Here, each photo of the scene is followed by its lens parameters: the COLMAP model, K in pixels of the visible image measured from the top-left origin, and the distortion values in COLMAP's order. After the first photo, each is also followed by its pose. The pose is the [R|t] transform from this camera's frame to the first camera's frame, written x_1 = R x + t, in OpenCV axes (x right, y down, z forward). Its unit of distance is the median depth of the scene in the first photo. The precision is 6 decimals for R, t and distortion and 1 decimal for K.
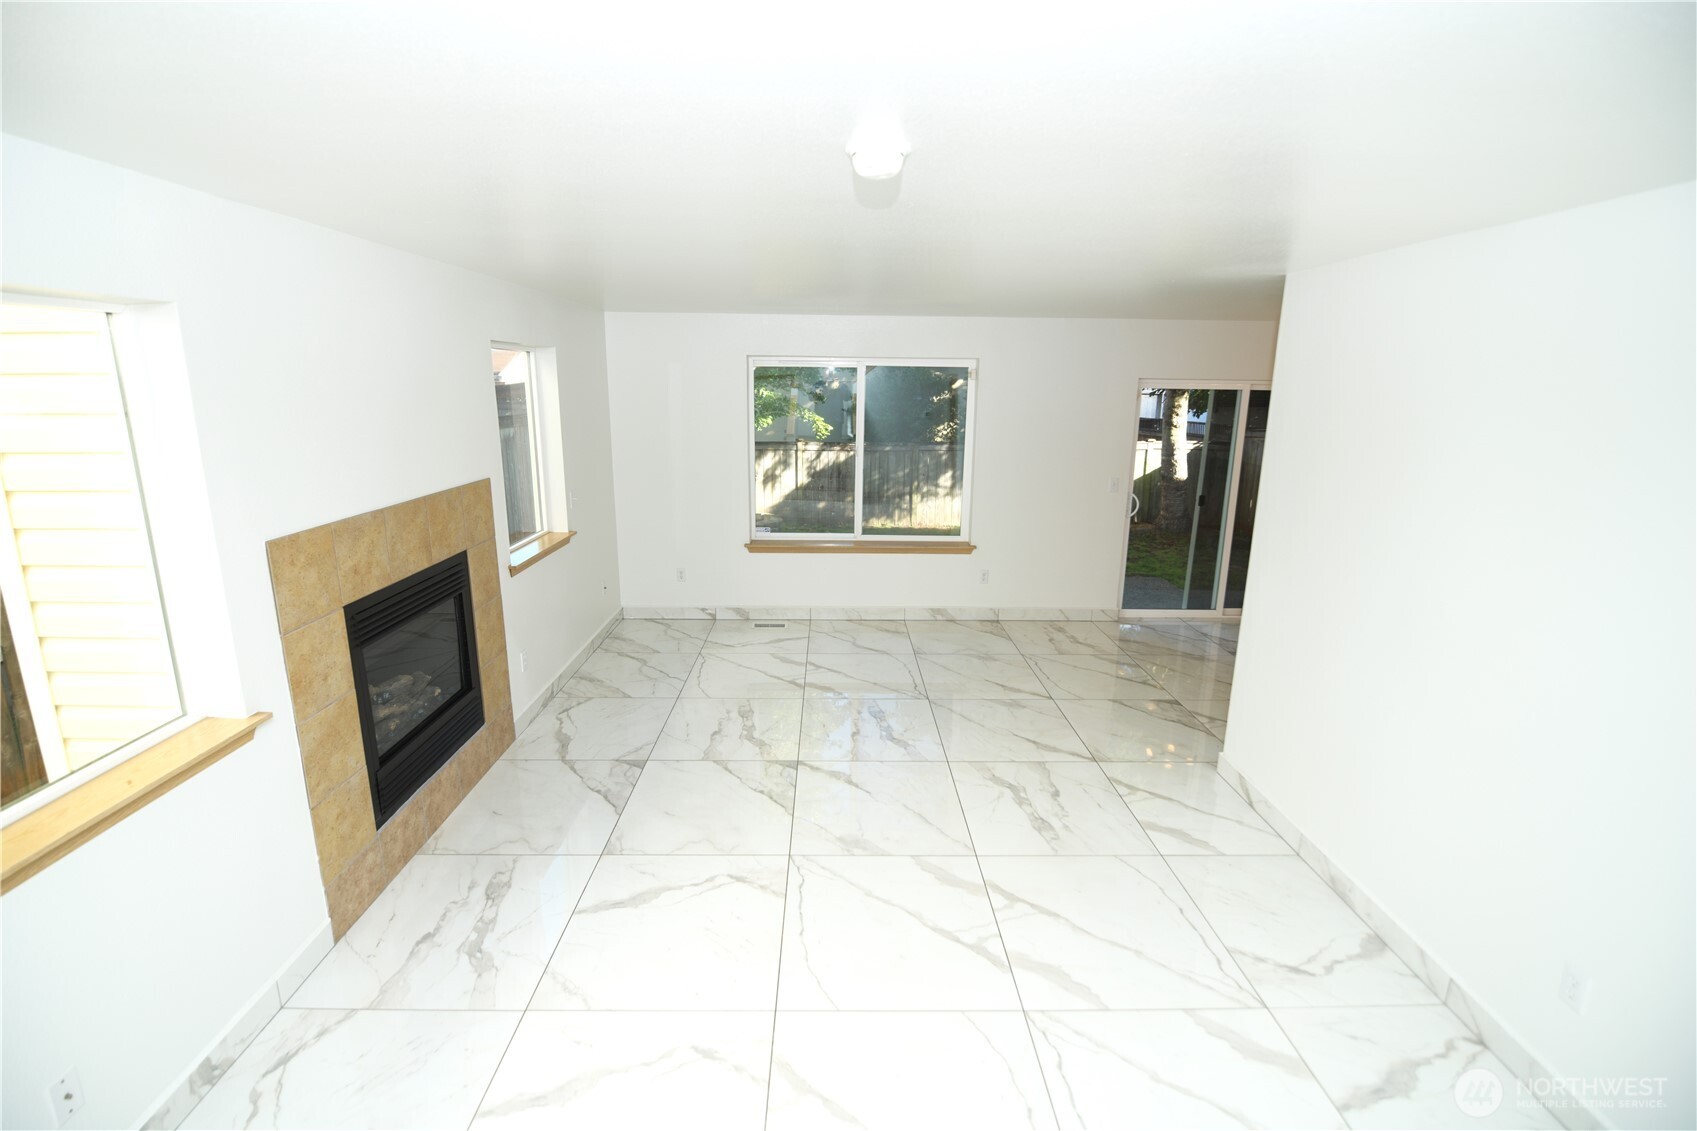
lens RADIAL K [[754.2, 0, 849.9], [0, 754.2, 561.2], [0, 0, 1]] dist [0.002504, -0.000310]
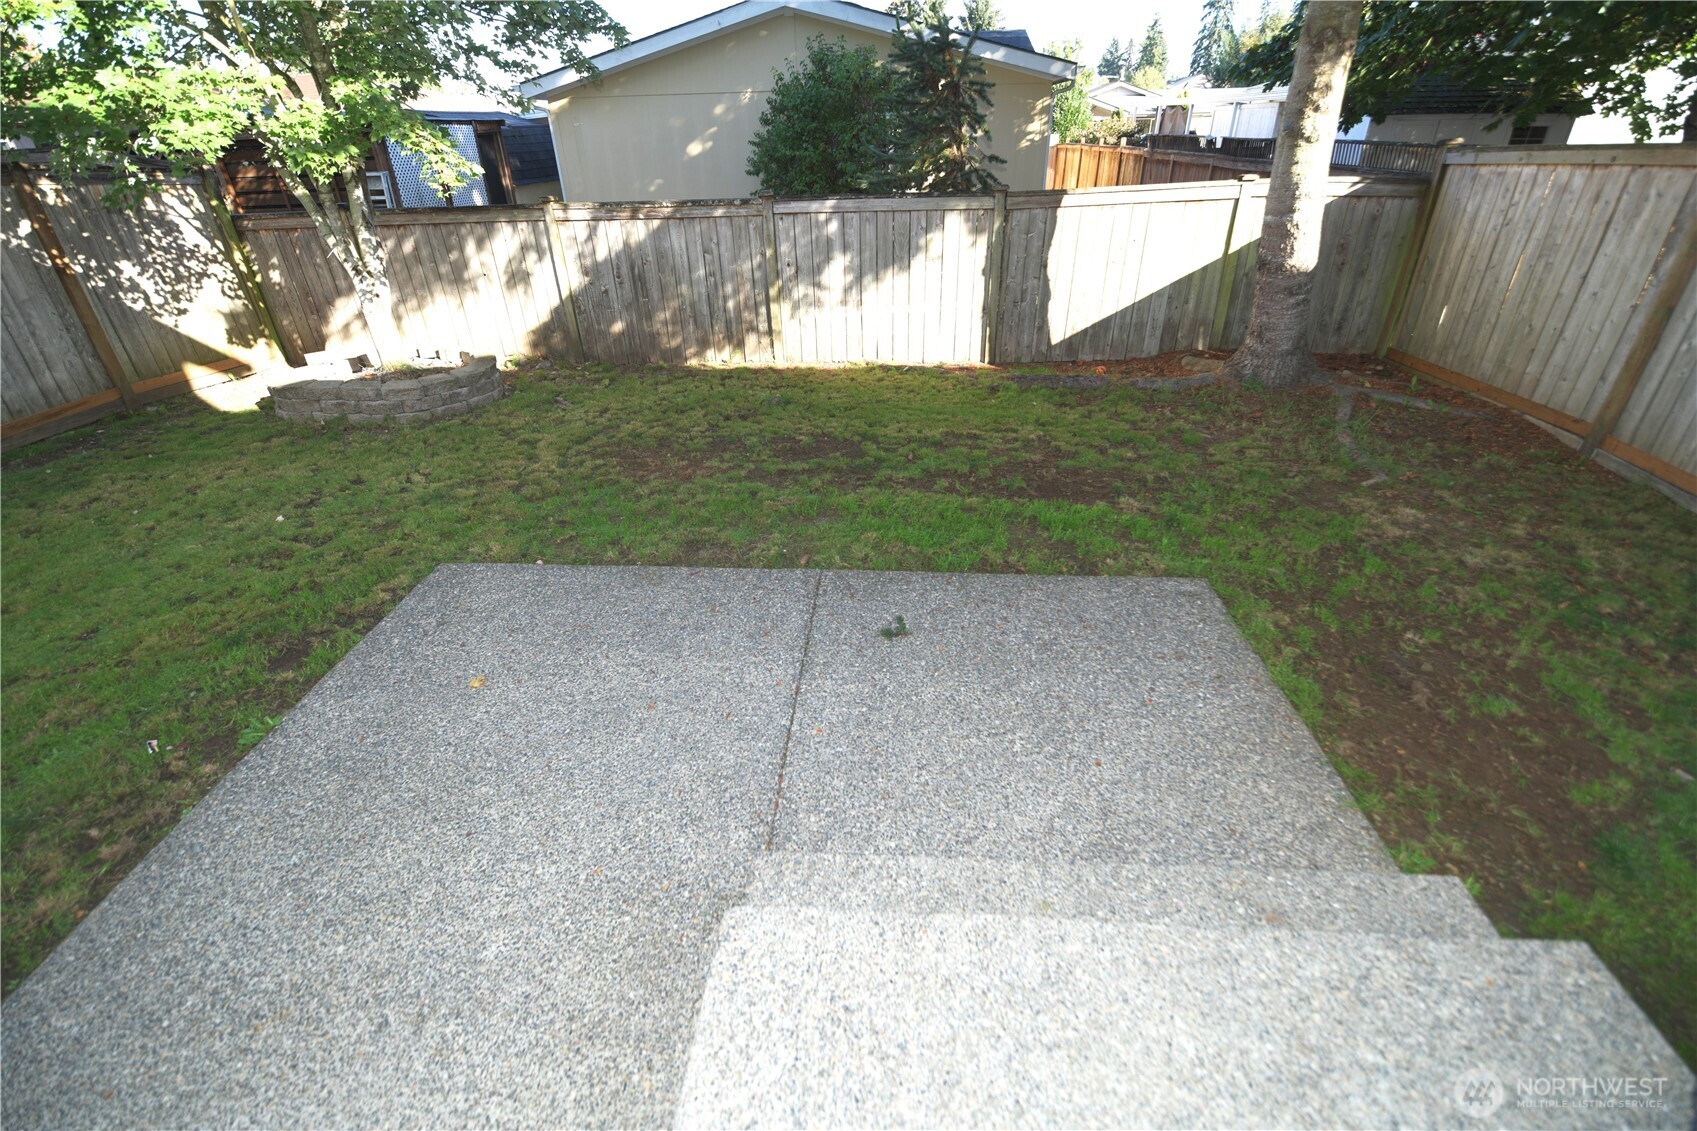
lens RADIAL K [[754.2, 0, 844.1], [0, 754.2, 562.3], [0, 0, 1]] dist [0.002504, -0.000310]
pose [[0.995237, 0.014542, -0.096390, 0.190300], [0.014330, 0.956241, 0.292229, -0.069507], [0.096421, -0.292218, 0.951478, 0.440876]]
